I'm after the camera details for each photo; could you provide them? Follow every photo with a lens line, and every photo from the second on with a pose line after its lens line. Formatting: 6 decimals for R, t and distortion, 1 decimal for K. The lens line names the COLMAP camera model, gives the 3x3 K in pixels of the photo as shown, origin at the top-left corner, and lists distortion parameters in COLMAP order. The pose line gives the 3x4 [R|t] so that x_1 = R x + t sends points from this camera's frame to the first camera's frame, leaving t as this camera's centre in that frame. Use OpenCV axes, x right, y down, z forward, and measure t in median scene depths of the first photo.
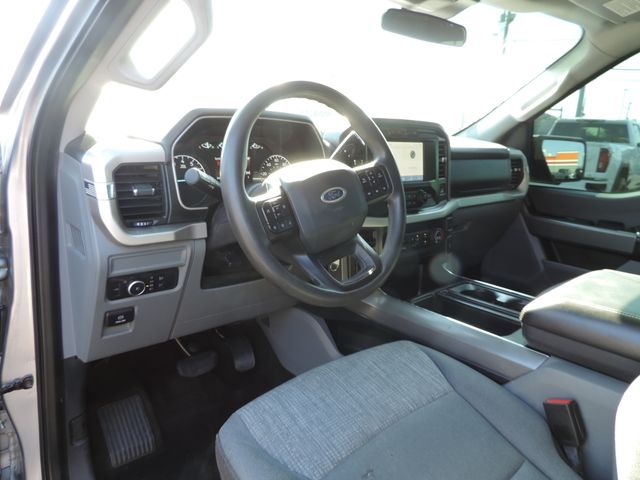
lens RADIAL K [[444.6, 0, 320.0], [0, 444.6, 240.0], [0, 0, 1]] dist [-0.002922, -0.024042]
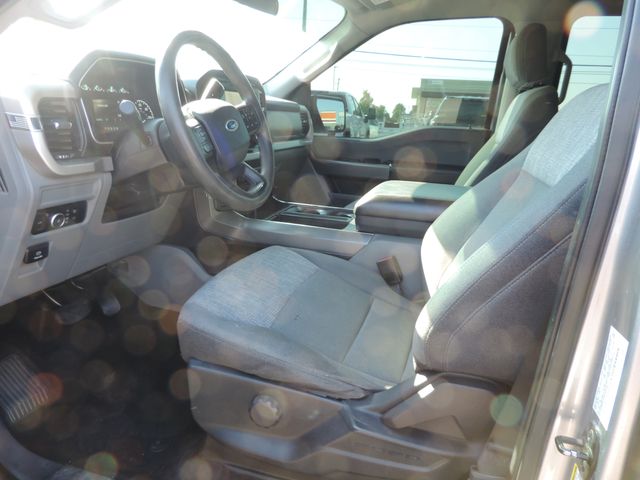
lens RADIAL K [[428.1, 0, 320.0], [0, 428.1, 240.0], [0, 0, 1]] dist [-0.044084, 0.000582]
pose [[0.861967, -0.143587, 0.486206, -0.349446], [0.103264, 0.988674, 0.108907, 0.103708], [-0.496337, -0.043667, 0.867031, -0.170528]]
